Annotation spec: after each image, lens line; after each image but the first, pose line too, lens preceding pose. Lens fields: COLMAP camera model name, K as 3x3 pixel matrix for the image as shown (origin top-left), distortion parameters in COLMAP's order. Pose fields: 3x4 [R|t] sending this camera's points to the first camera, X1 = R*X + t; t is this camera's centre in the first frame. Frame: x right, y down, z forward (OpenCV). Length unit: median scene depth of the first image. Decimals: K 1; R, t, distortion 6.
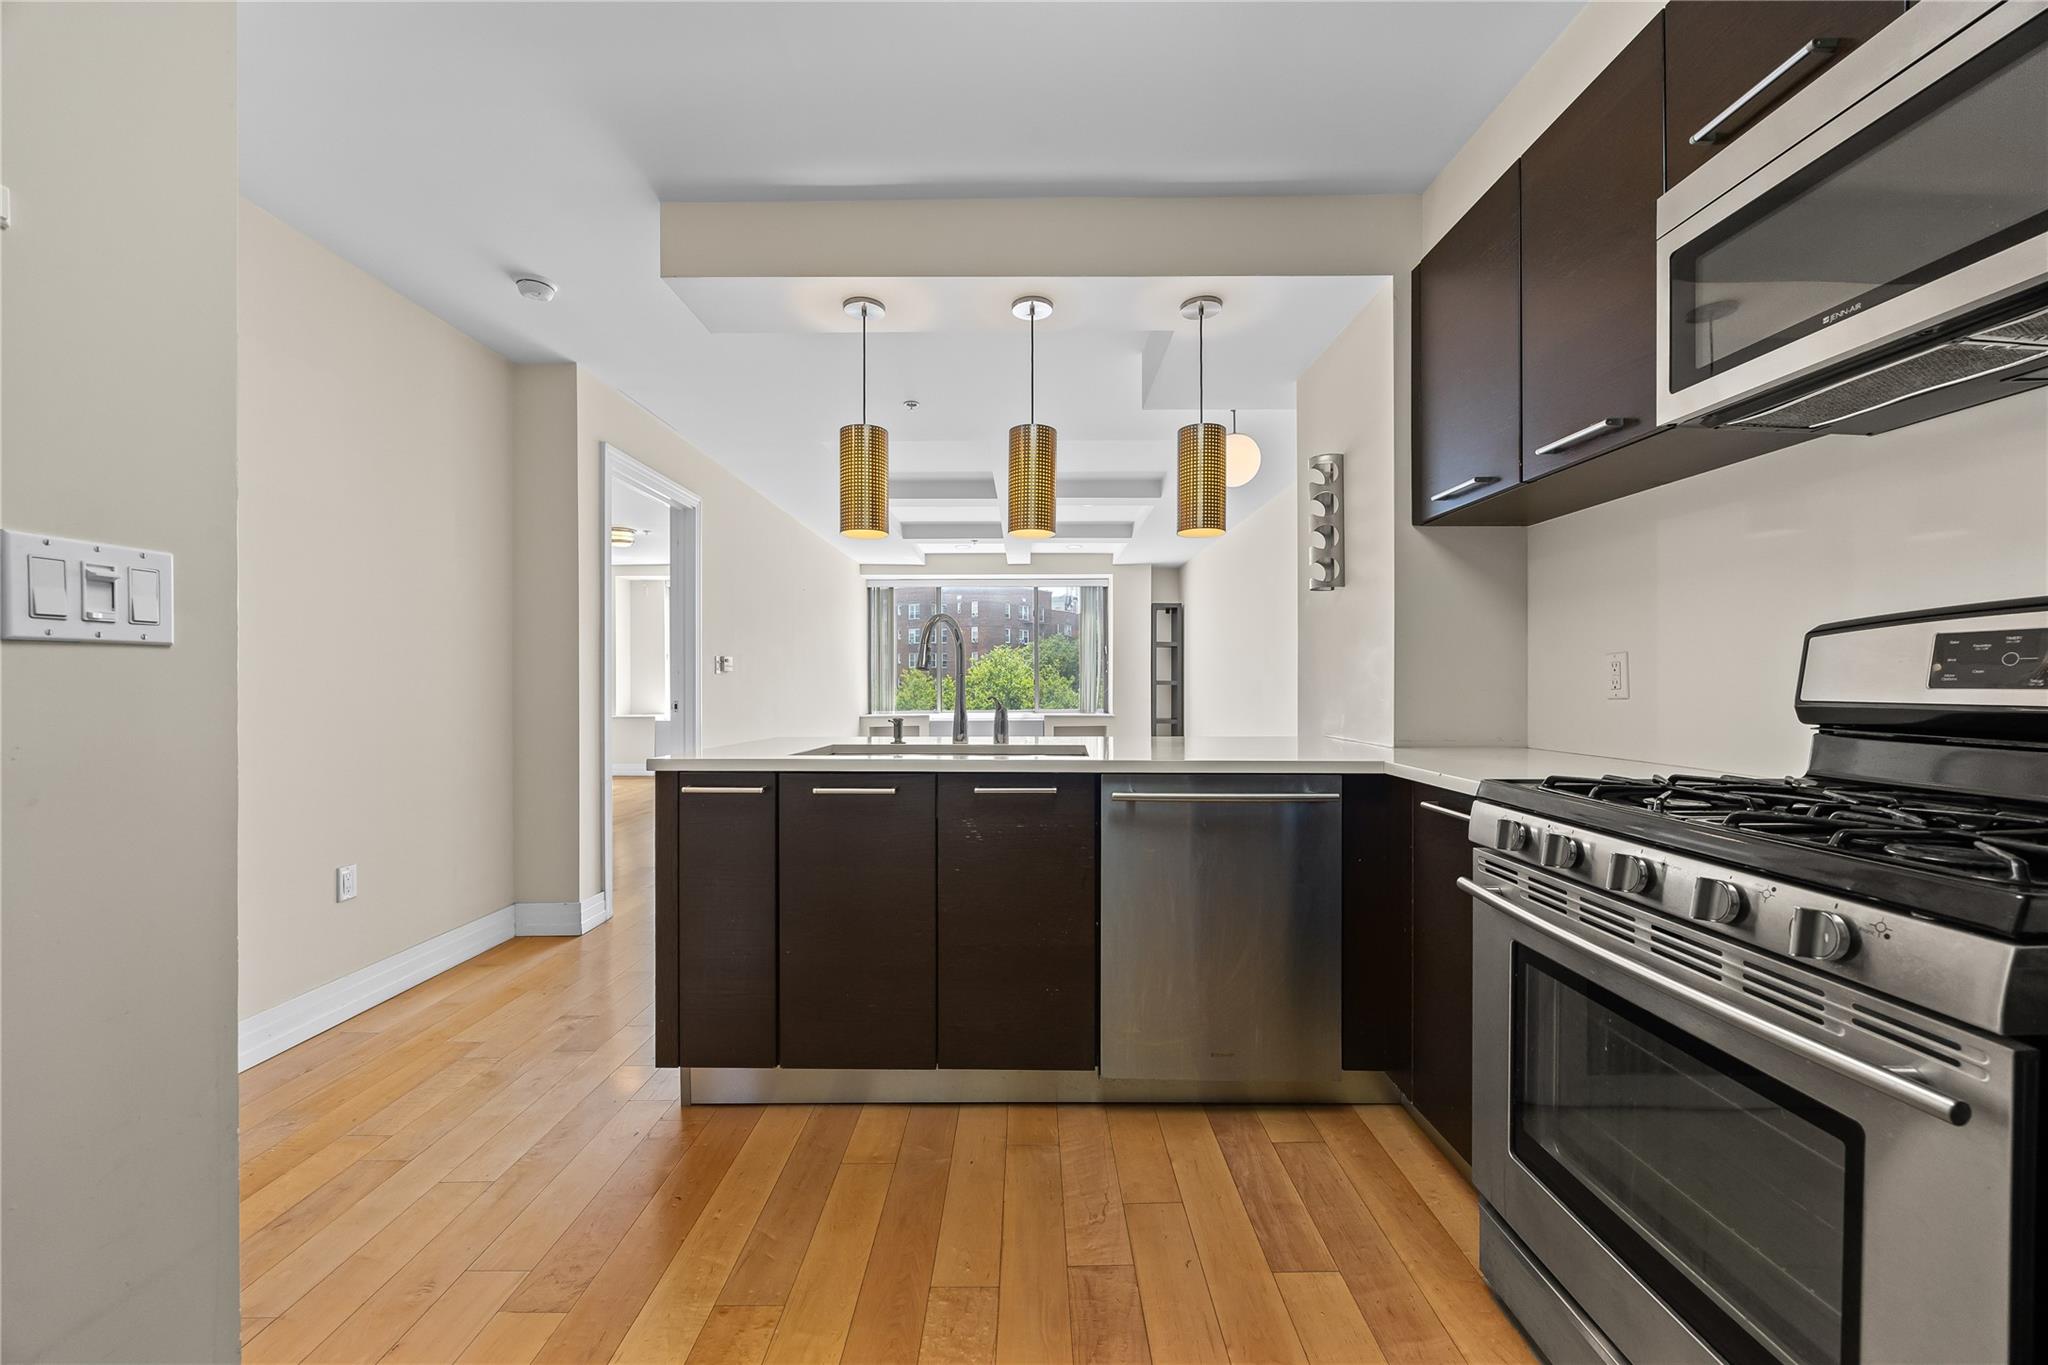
lens RADIAL K [[790.8, 0, 1024.0], [0, 790.8, 682.5], [0, 0, 1]] dist [0.000441, 0.000019]
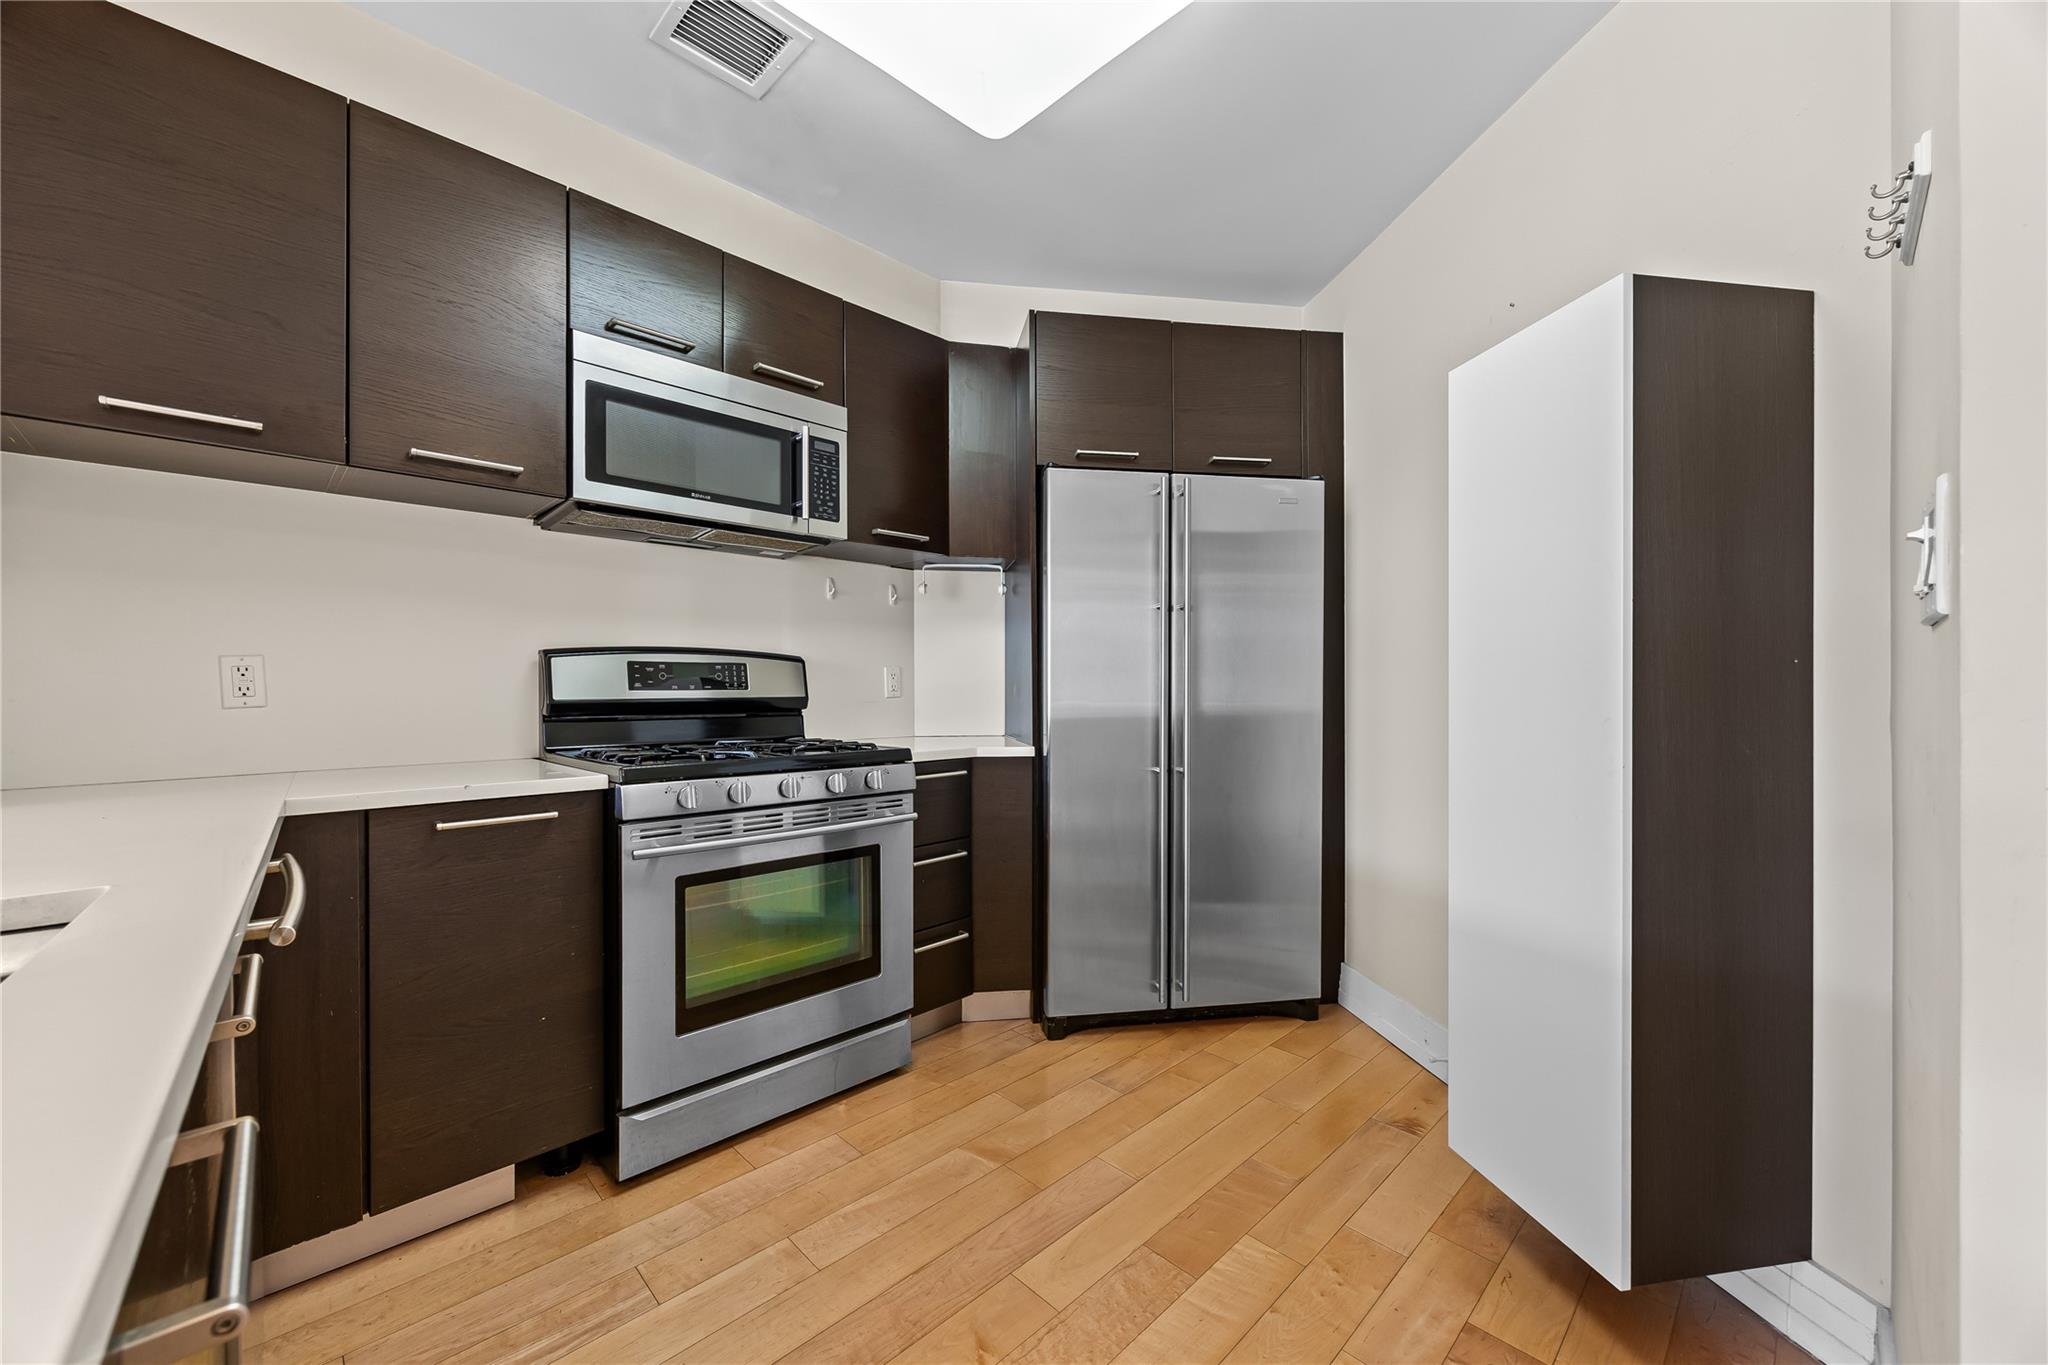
lens RADIAL K [[786.8, 0, 1035.5], [0, 786.8, 690.2], [0, 0, 1]] dist [-0.002454, -0.000155]
pose [[-0.710617, 0.002375, 0.703575, -0.551634], [0.006337, 0.999975, 0.003024, 0.005189], [-0.703550, 0.006608, -0.710615, 1.092225]]
